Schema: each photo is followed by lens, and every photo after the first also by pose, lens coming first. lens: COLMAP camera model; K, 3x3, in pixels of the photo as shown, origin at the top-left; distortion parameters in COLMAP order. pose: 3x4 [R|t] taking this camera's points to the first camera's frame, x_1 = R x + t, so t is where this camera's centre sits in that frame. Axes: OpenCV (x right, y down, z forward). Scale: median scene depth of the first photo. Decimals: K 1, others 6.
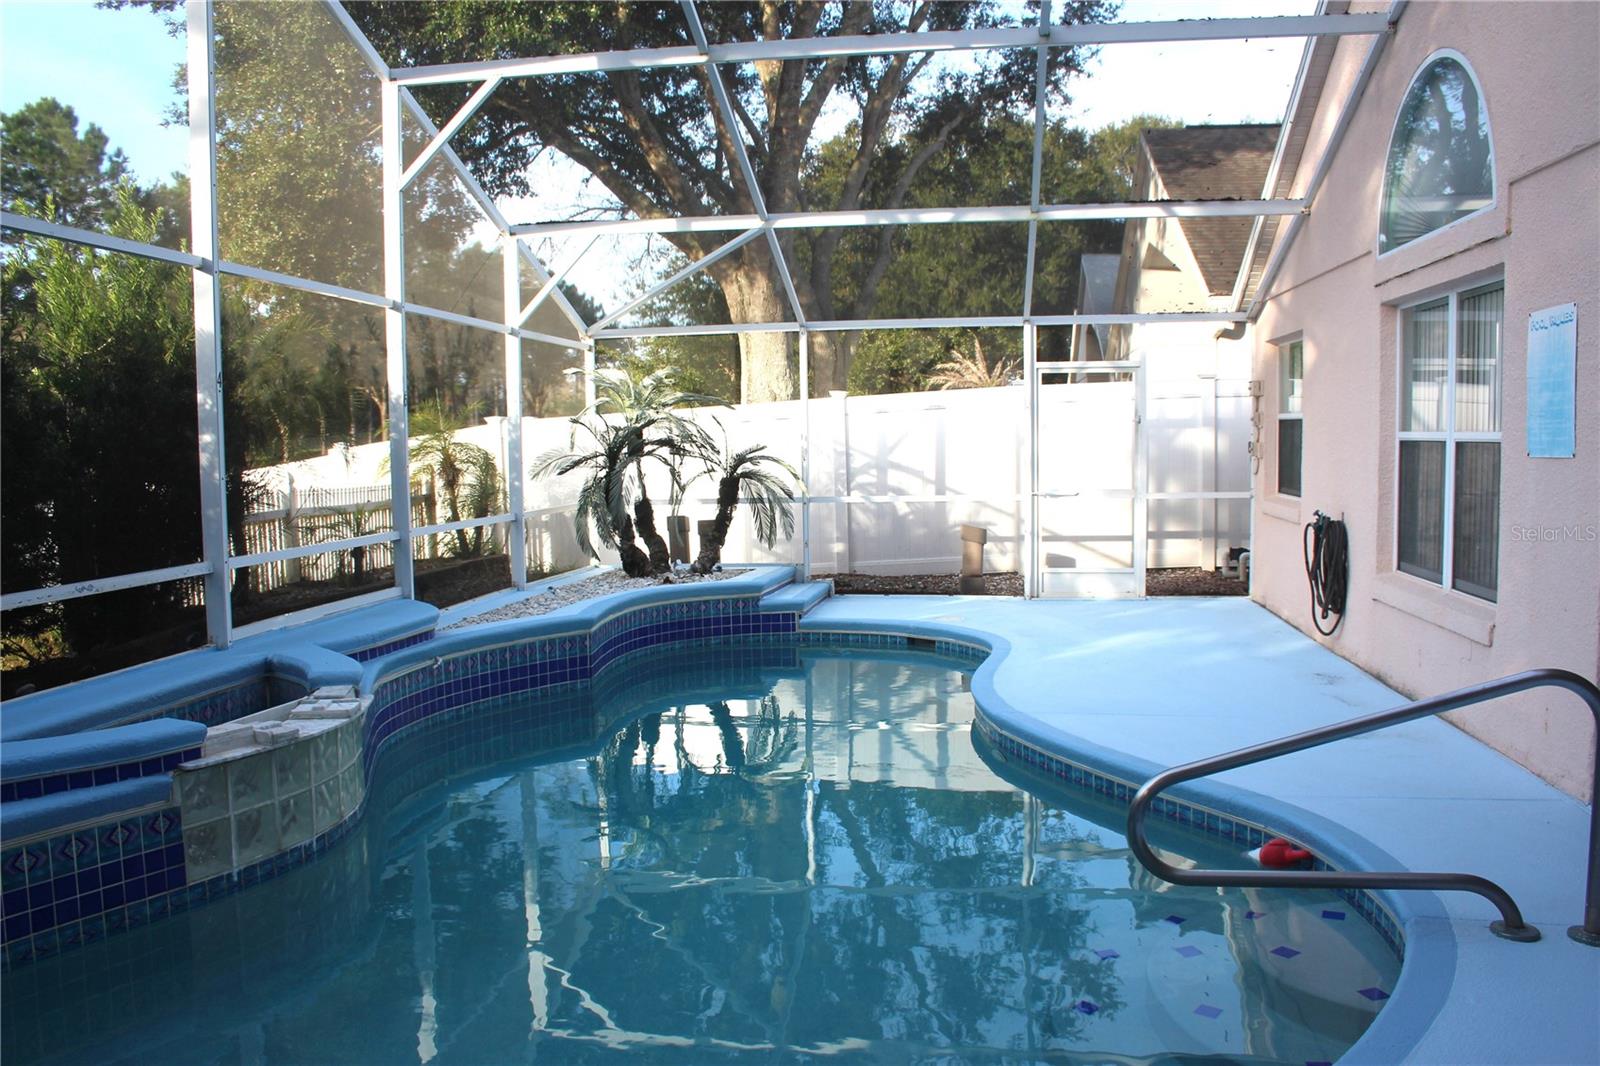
lens RADIAL K [[1335.3, 0, 802.5], [0, 1335.3, 533.1], [0, 0, 1]] dist [-0.124074, 0.065173]
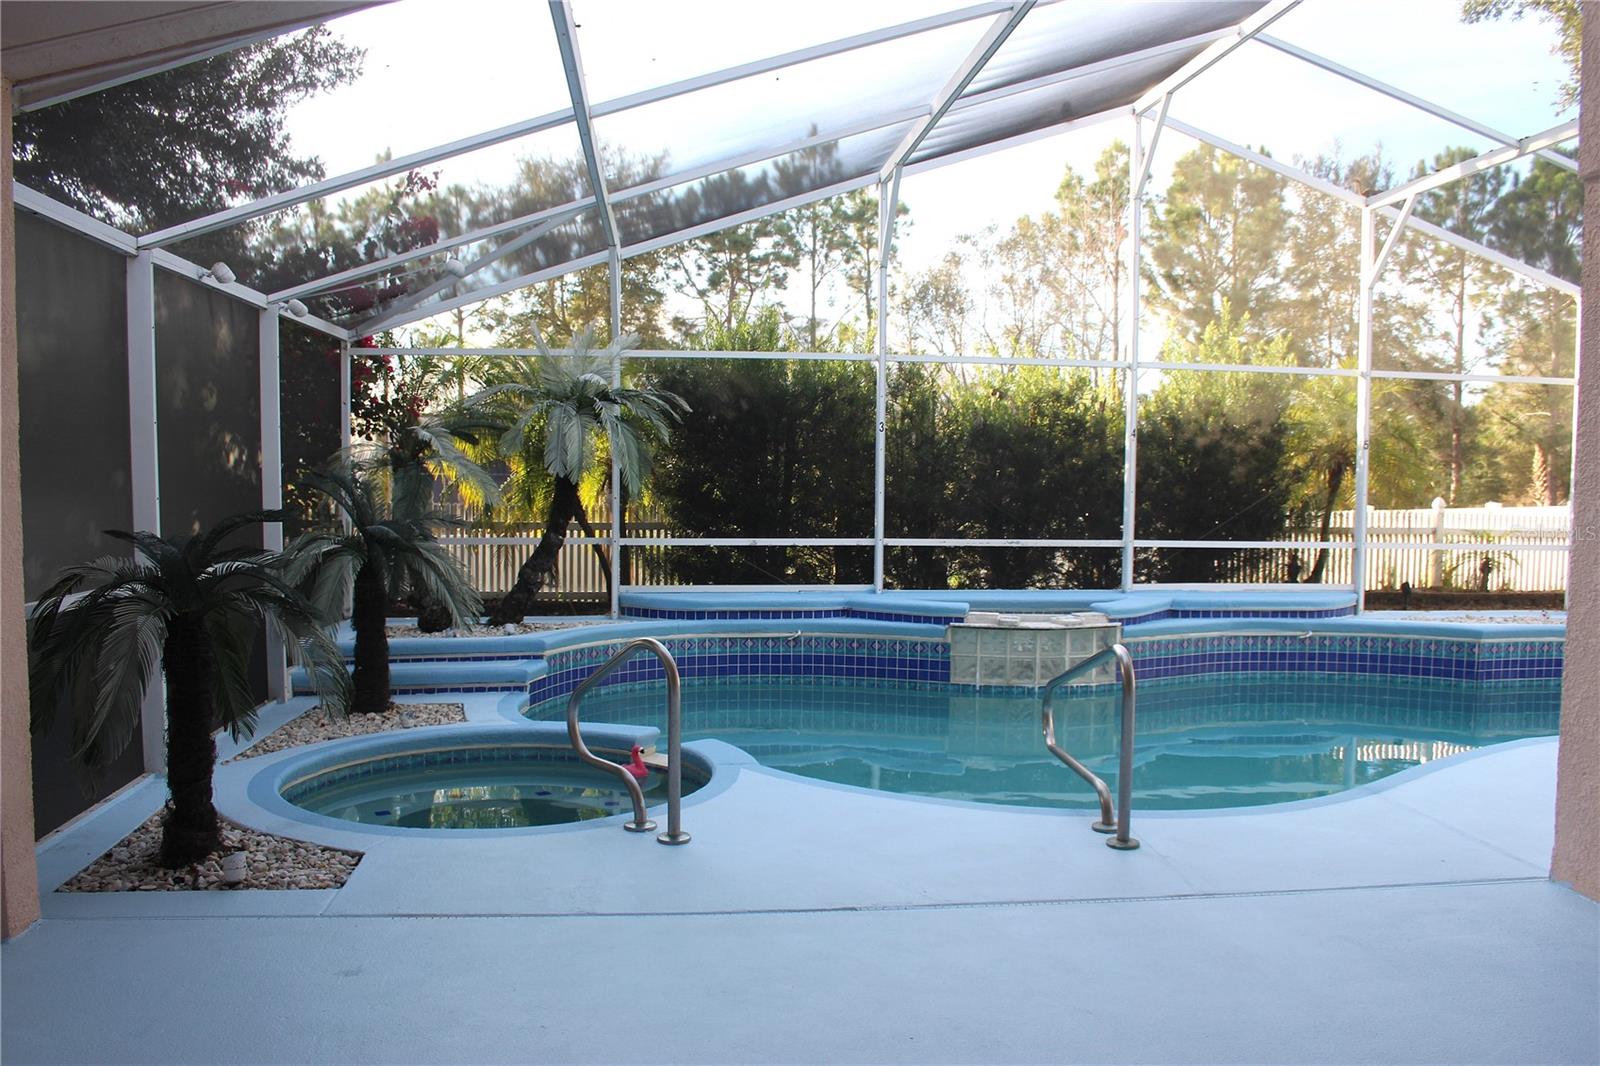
lens RADIAL K [[1335.3, 0, 799.3], [0, 1335.3, 536.0], [0, 0, 1]] dist [-0.124074, 0.065173]
pose [[0.238515, 0.069948, -0.968616, 0.668041], [-0.087291, 0.994910, 0.050352, -0.020192], [0.967208, 0.072542, 0.243407, 0.103787]]
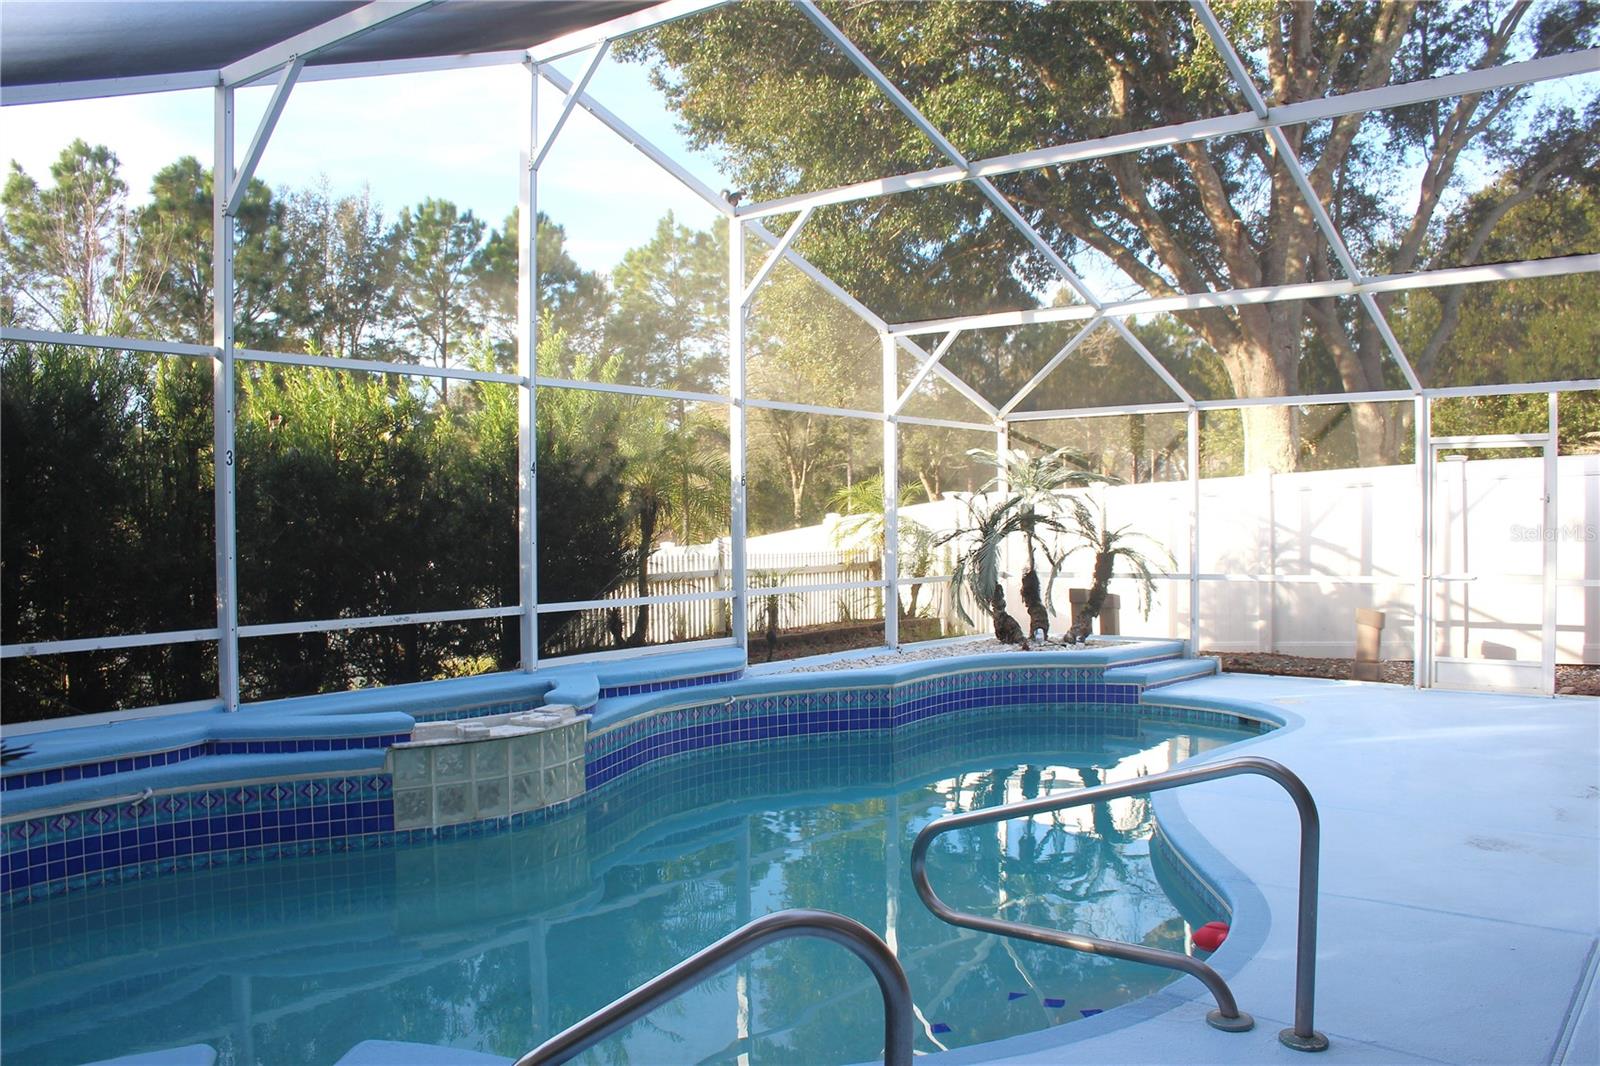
lens RADIAL K [[1335.3, 0, 793.4], [0, 1335.3, 538.6], [0, 0, 1]] dist [-0.124074, 0.065173]
pose [[0.867154, 0.014605, -0.497826, 0.268817], [-0.039346, 0.998455, -0.039244, -0.002503], [0.496484, 0.053618, 0.866389, -0.017258]]
